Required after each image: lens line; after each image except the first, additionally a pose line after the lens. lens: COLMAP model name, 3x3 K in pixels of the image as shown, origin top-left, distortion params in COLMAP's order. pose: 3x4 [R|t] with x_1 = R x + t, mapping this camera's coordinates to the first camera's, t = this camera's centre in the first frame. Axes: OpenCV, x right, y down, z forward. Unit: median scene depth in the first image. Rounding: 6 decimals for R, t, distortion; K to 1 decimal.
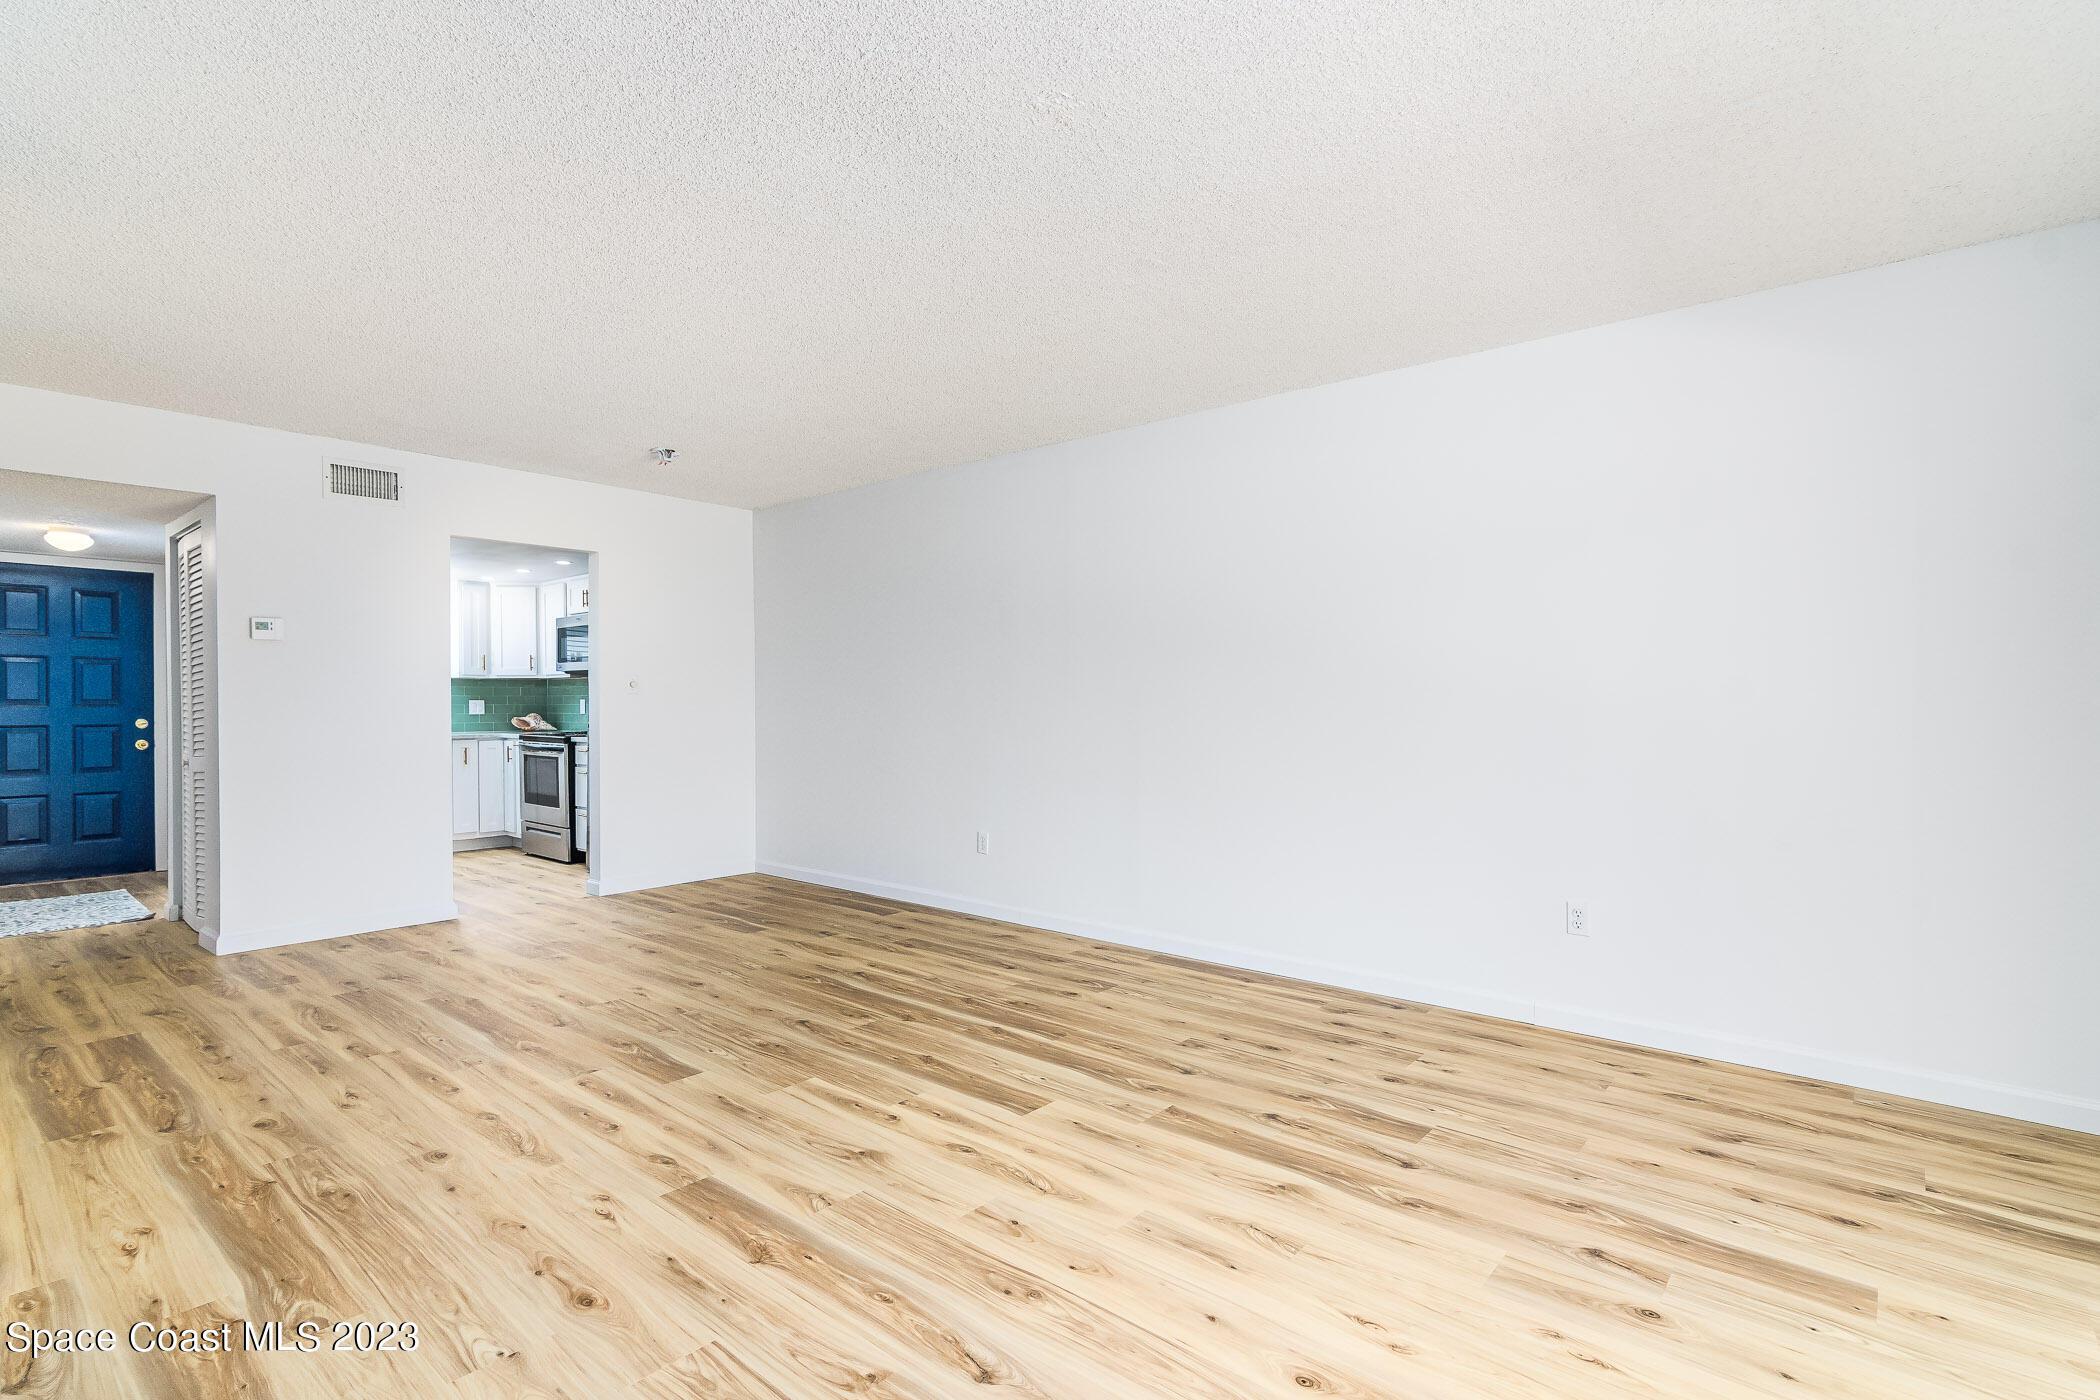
lens RADIAL K [[1009.1, 0, 1046.1], [0, 1009.1, 714.2], [0, 0, 1]] dist [0.002335, 0.001890]
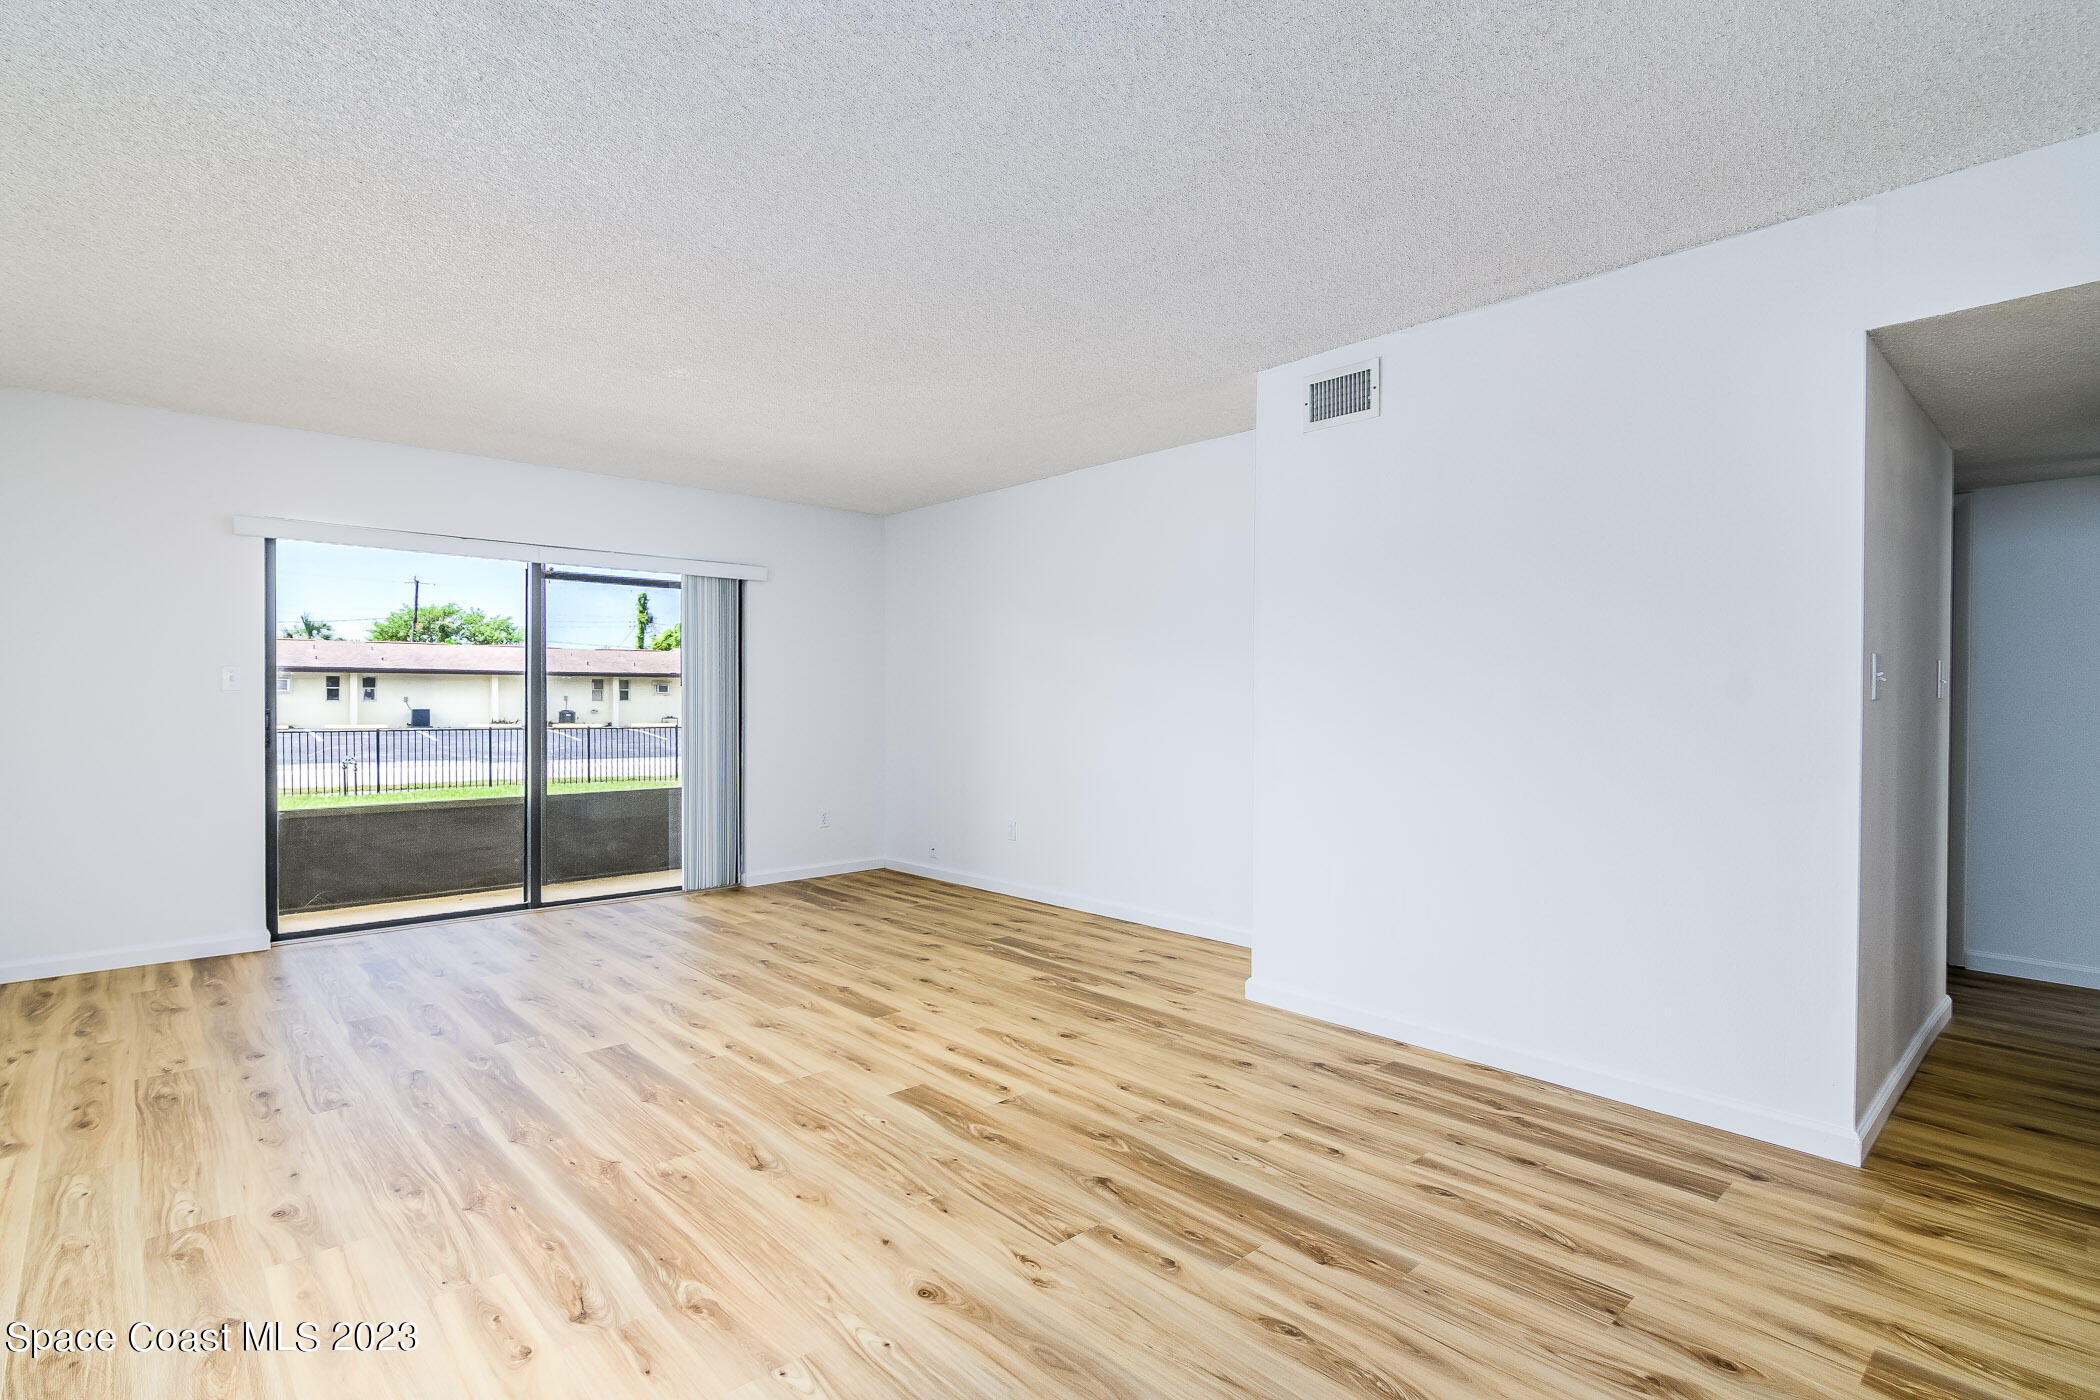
lens RADIAL K [[1009.1, 0, 1037.3], [0, 1009.1, 689.4], [0, 0, 1]] dist [0.002335, 0.001890]
pose [[-0.992049, -0.001693, 0.125843, -0.580632], [-0.001611, 0.999998, 0.000756, -0.025700], [-0.125844, 0.000547, -0.992050, 1.868261]]
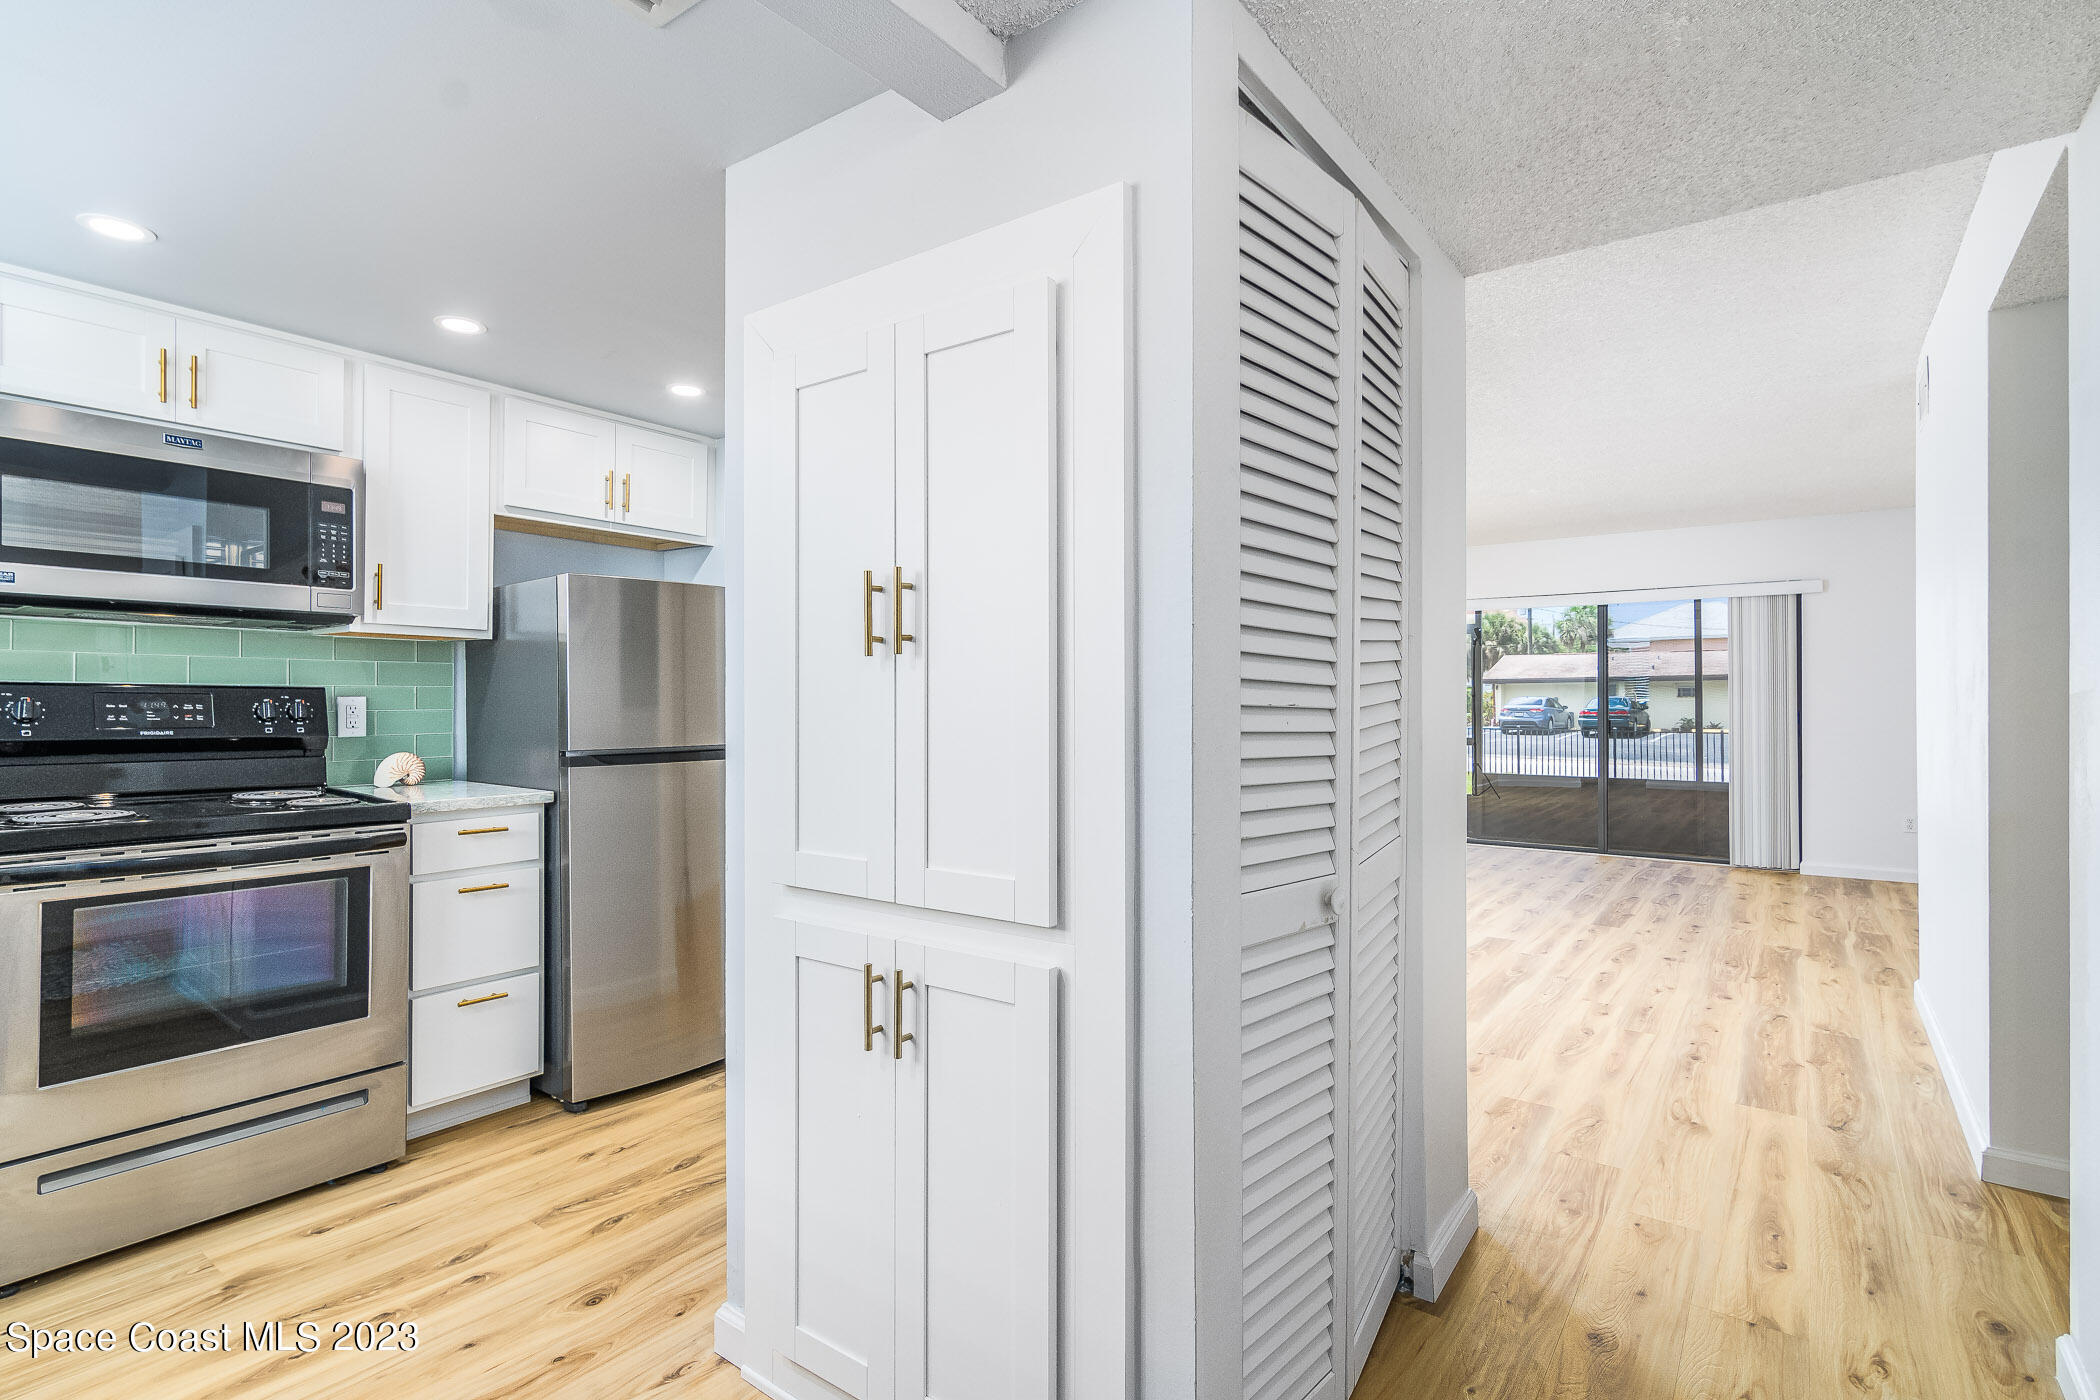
lens RADIAL K [[1009.1, 0, 1014.7], [0, 1009.1, 698.5], [0, 0, 1]] dist [0.002335, 0.001890]
pose [[-0.048301, 0.006956, 0.998809, -1.840594], [0.011383, 0.999915, -0.006413, -0.018749], [-0.998768, 0.011059, -0.048376, 1.765515]]
